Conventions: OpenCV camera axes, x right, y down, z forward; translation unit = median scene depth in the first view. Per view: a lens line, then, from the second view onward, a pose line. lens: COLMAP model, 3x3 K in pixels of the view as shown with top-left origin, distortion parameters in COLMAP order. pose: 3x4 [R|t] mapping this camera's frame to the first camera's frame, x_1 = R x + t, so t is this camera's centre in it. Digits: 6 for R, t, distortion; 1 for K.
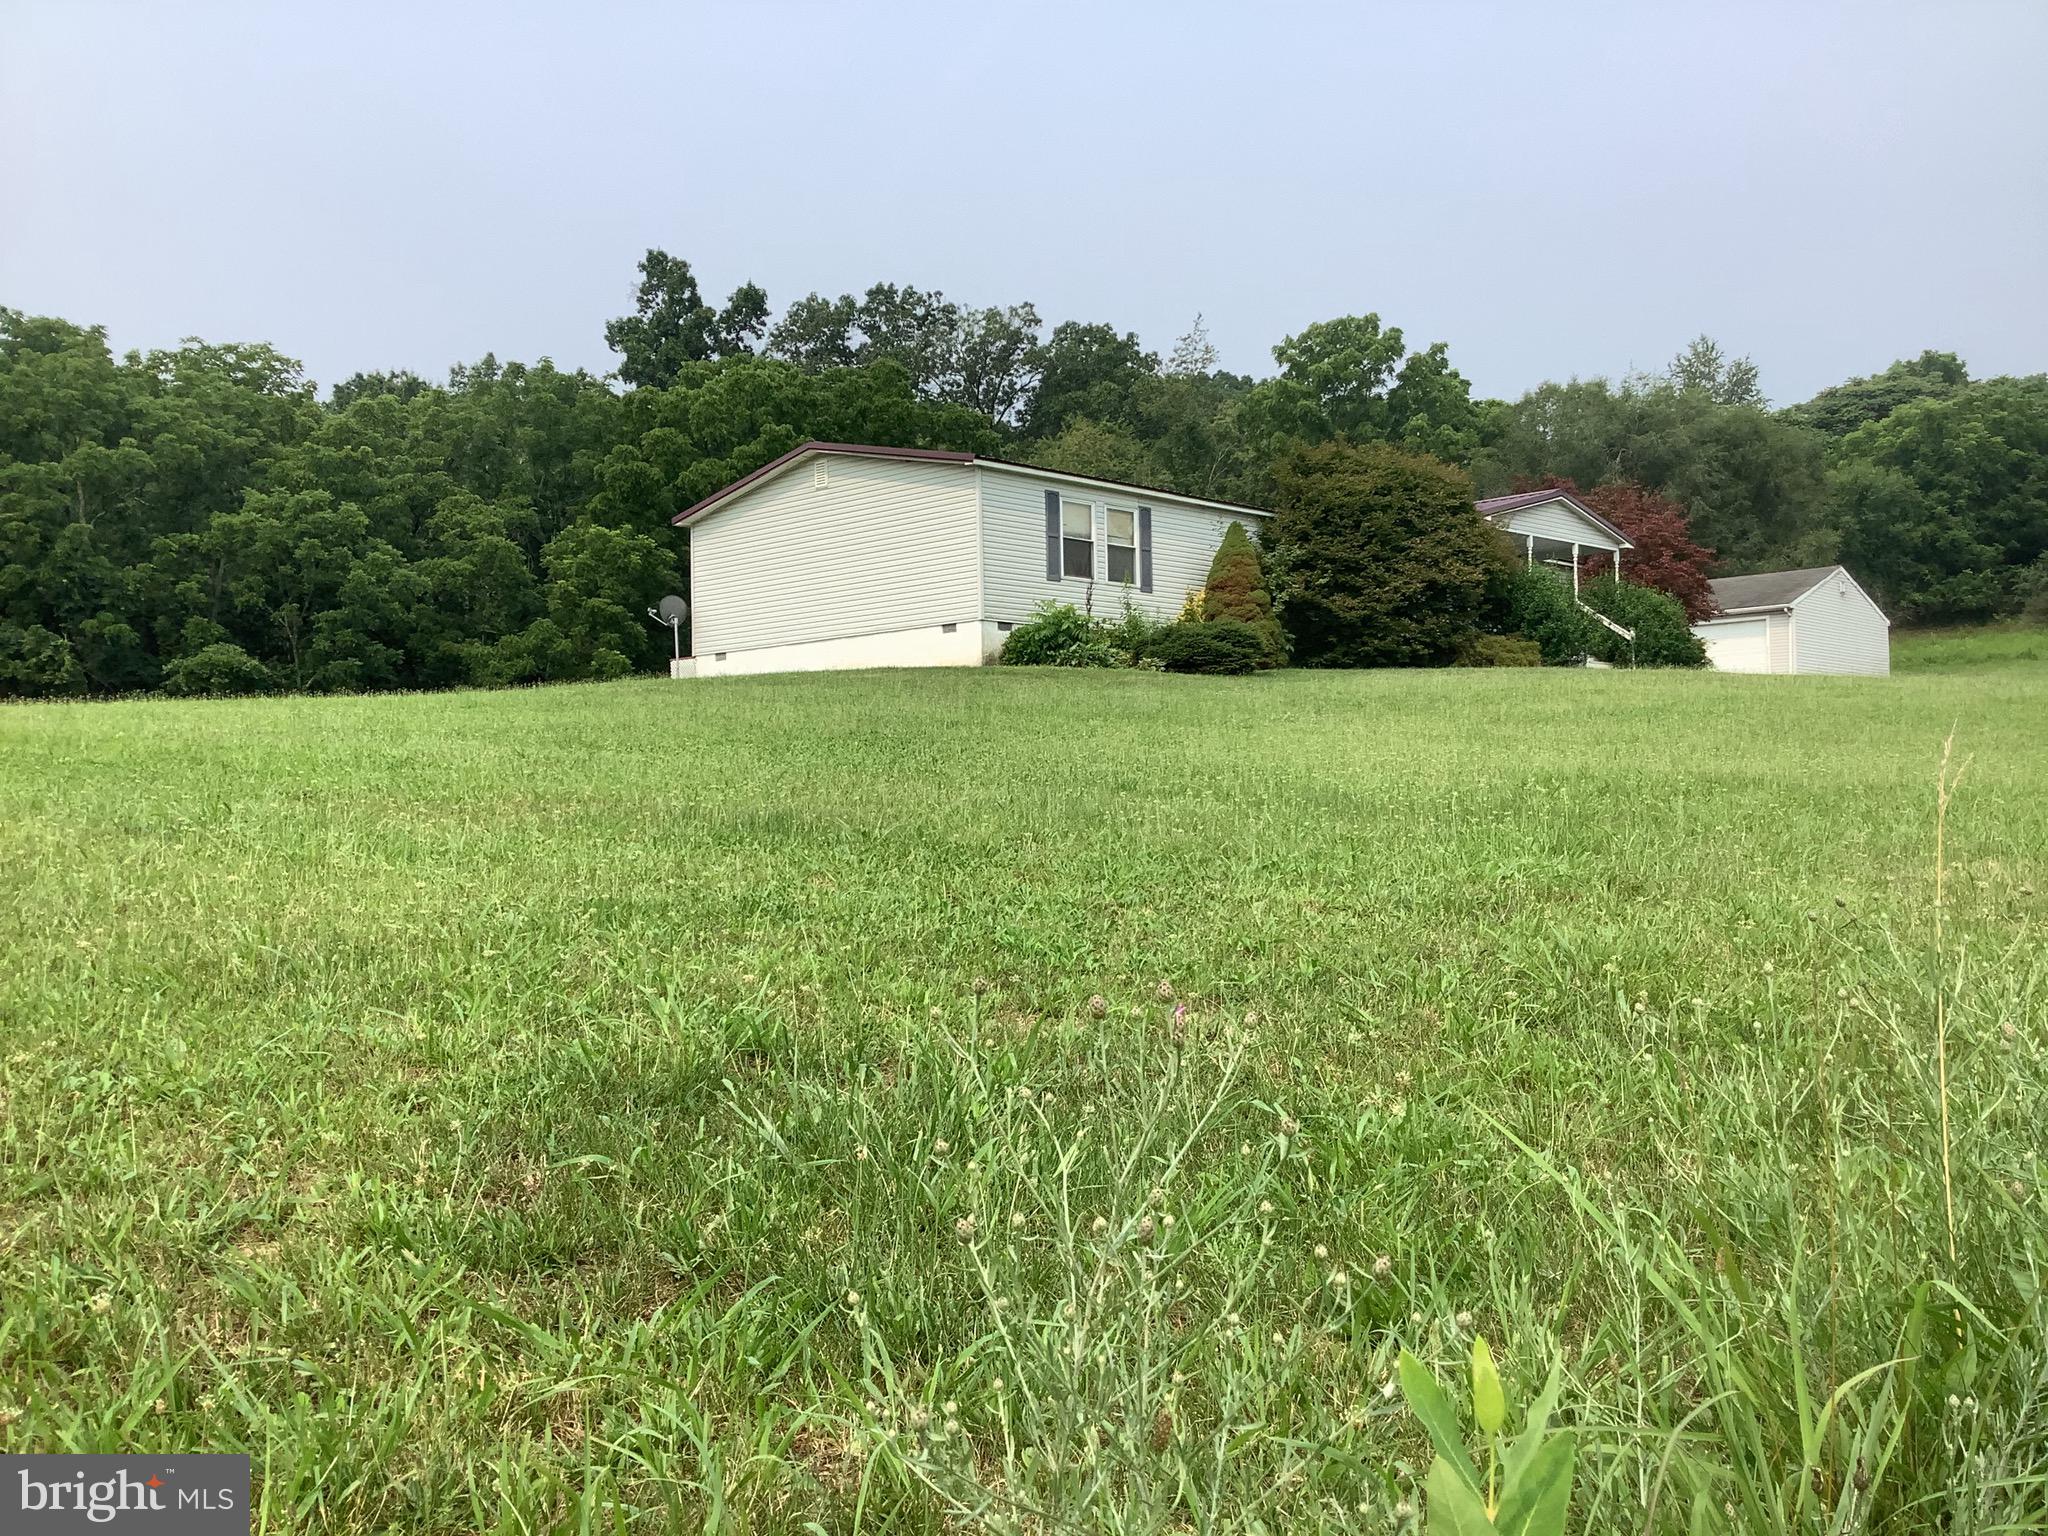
lens RADIAL K [[1869.8, 0, 1026.0], [0, 1869.8, 775.4], [0, 0, 1]] dist [0.028070, 0.000000]
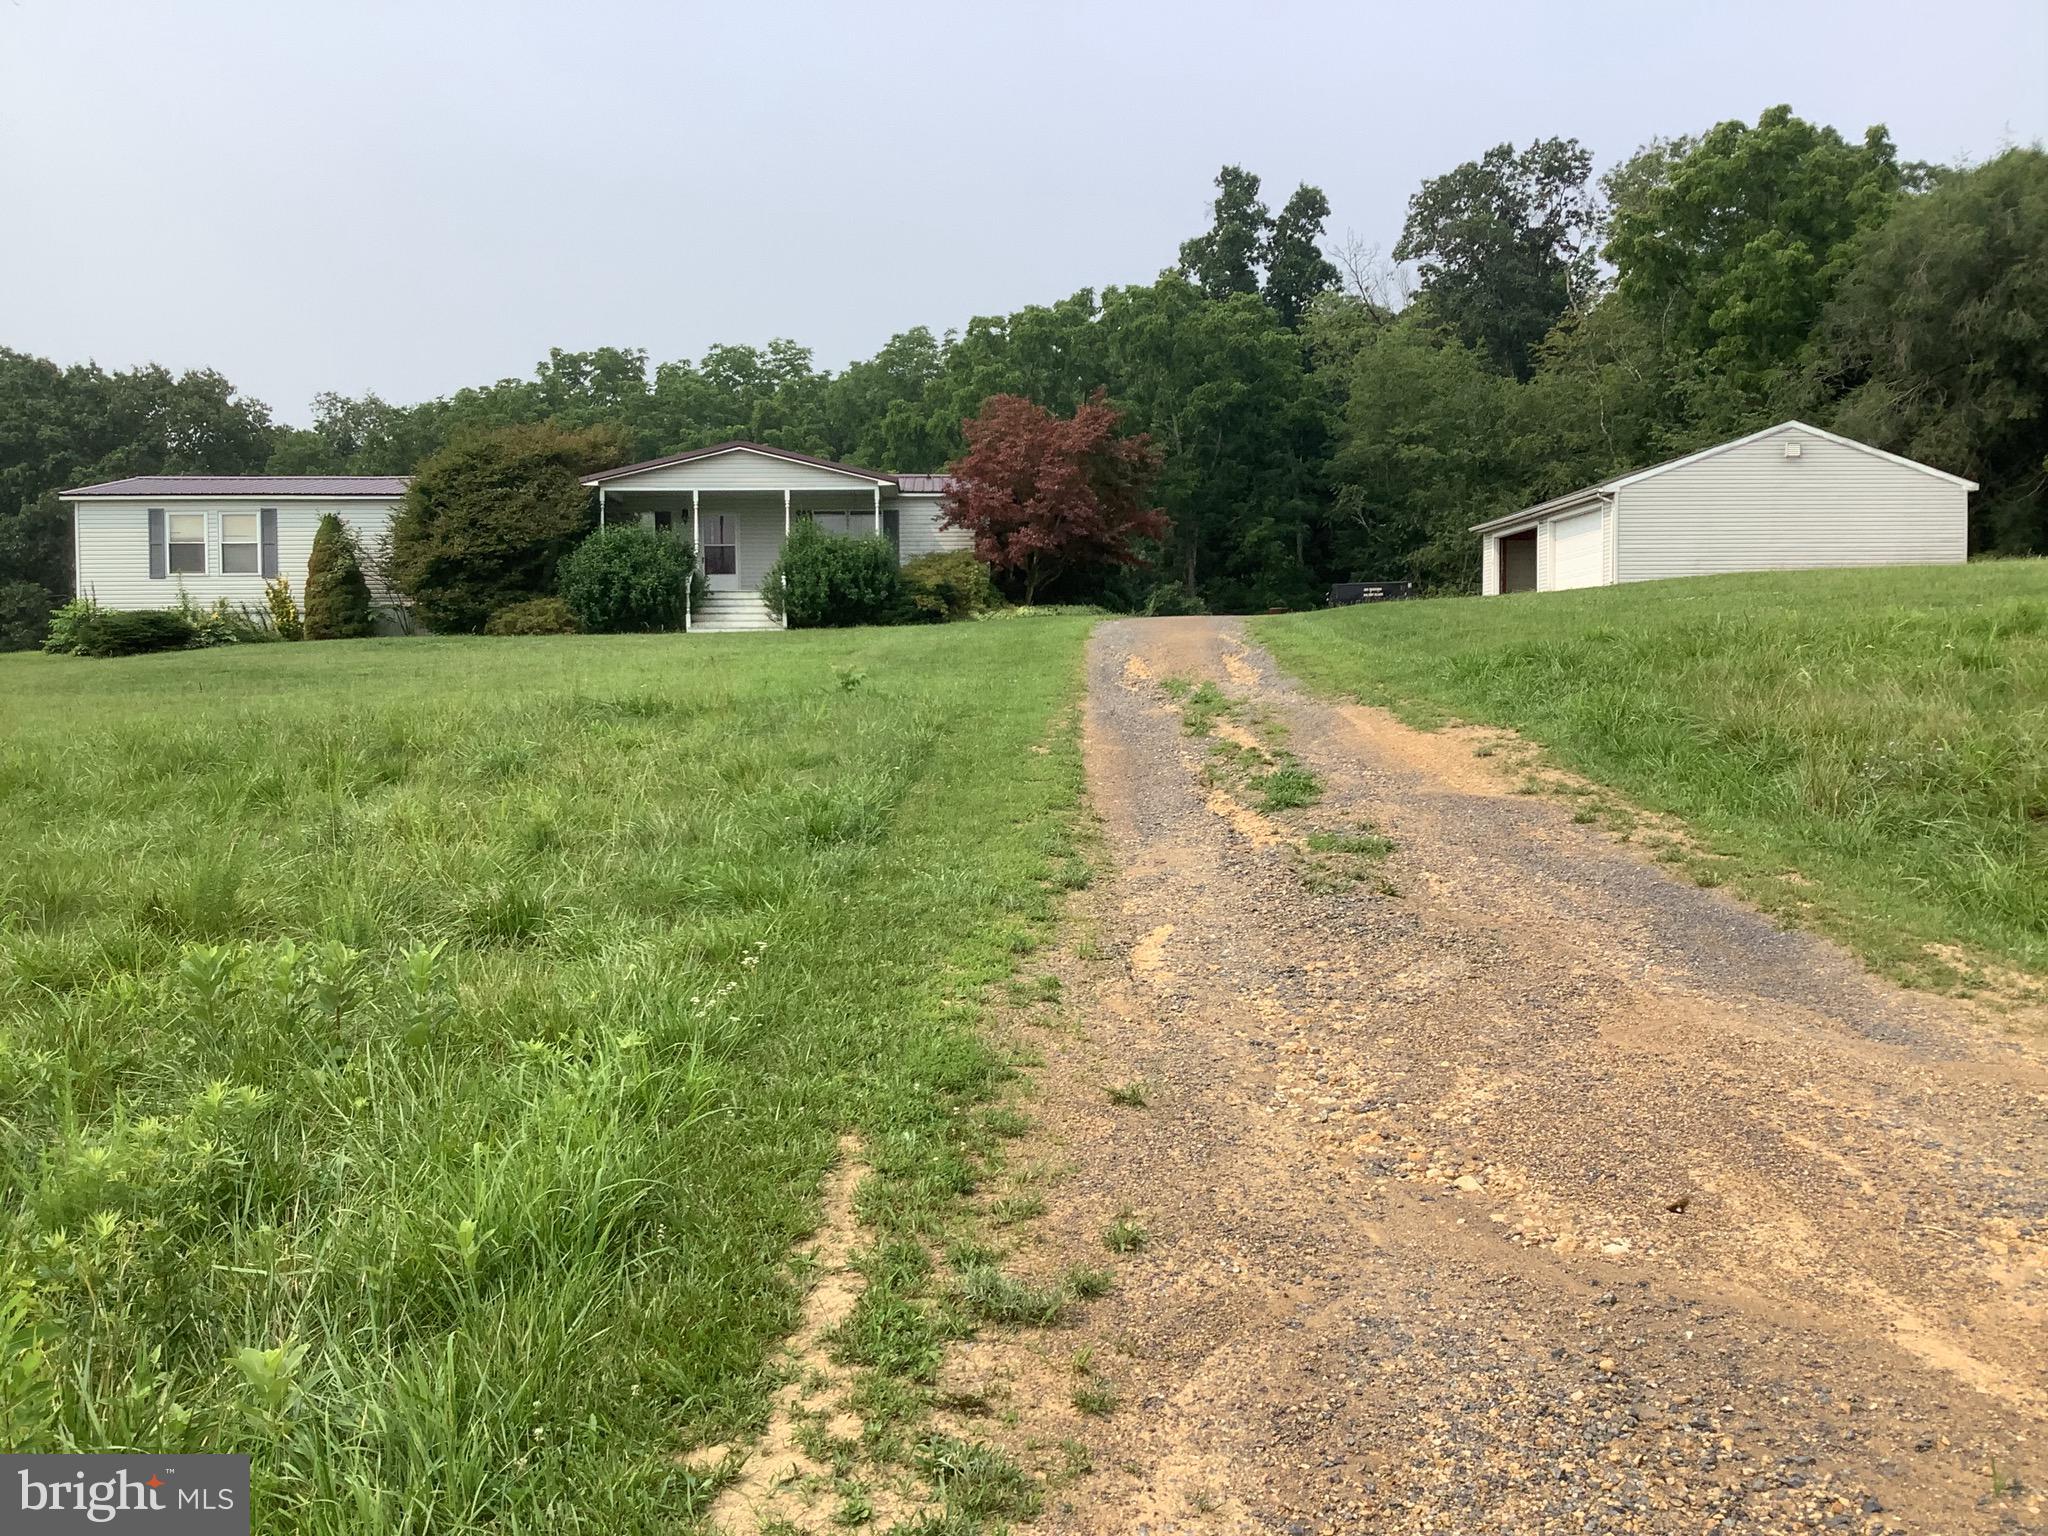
lens RADIAL K [[1869.8, 0, 1051.7], [0, 1869.8, 775.2], [0, 0, 1]] dist [0.028070, 0.000000]
pose [[0.726798, 0.040647, -0.685648, 0.530121], [0.011339, 0.997401, 0.071148, -0.020718], [0.686758, -0.059485, 0.724448, 0.183208]]
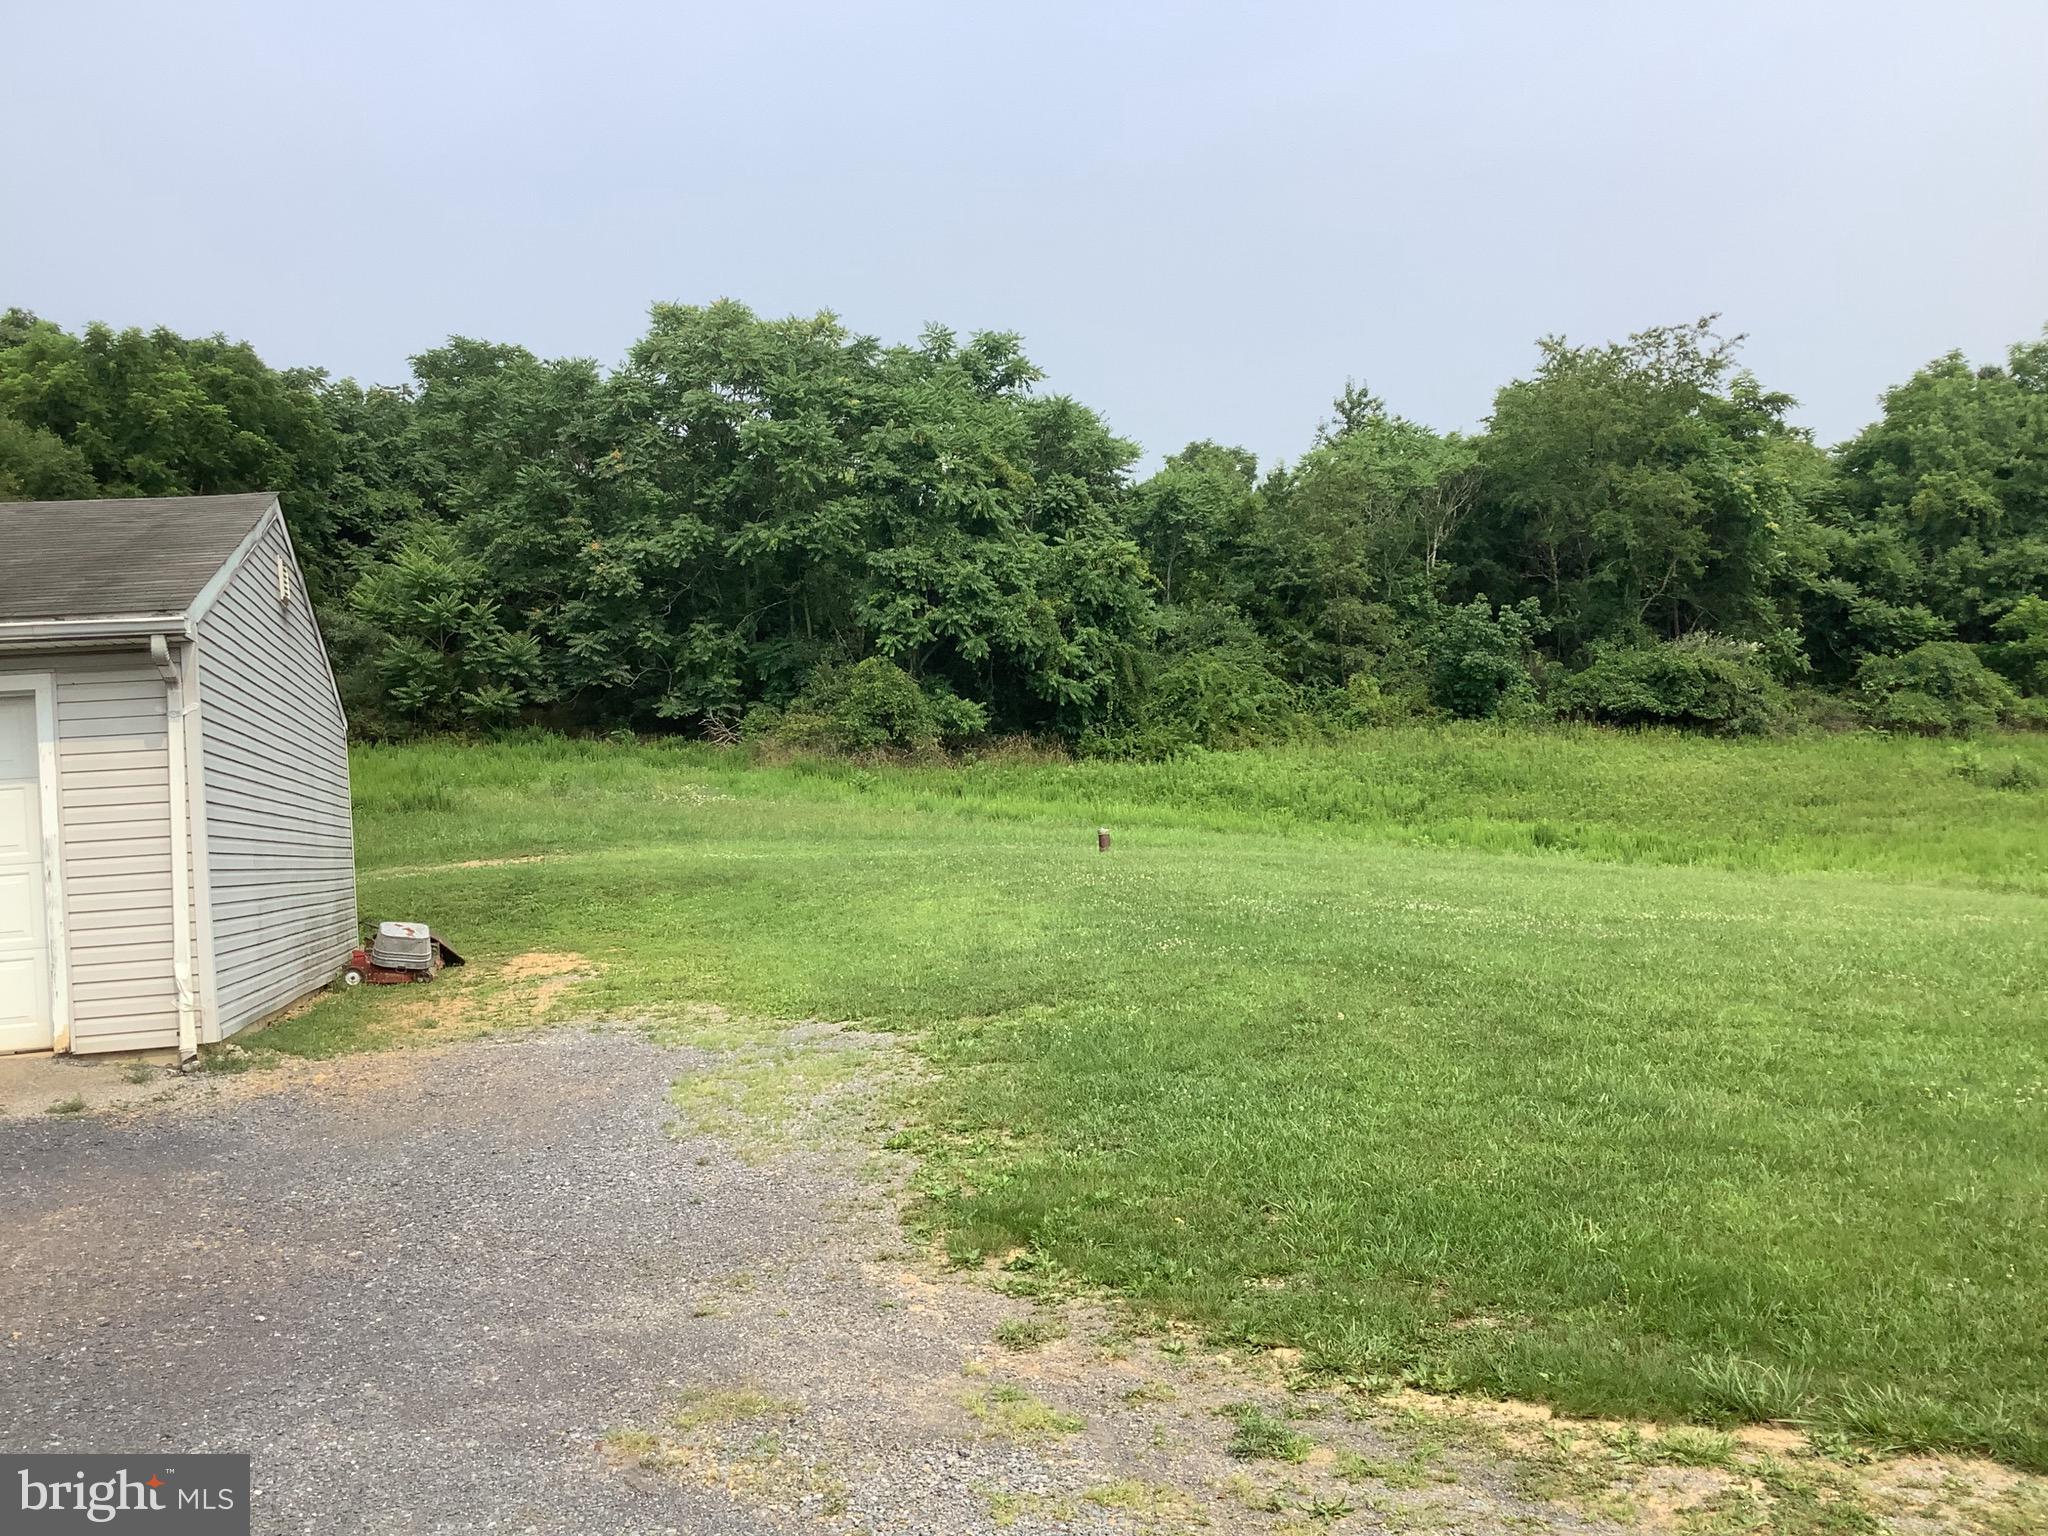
lens RADIAL K [[1909.8, 0, 982.3], [0, 1909.8, 746.7], [0, 0, 1]] dist [0.030428, 0.000000]
pose [[0.576279, 0.030843, 0.816671, 0.208211], [0.022939, 0.998283, -0.053889, -0.046161], [-0.816931, 0.049789, 0.574582, 0.571565]]
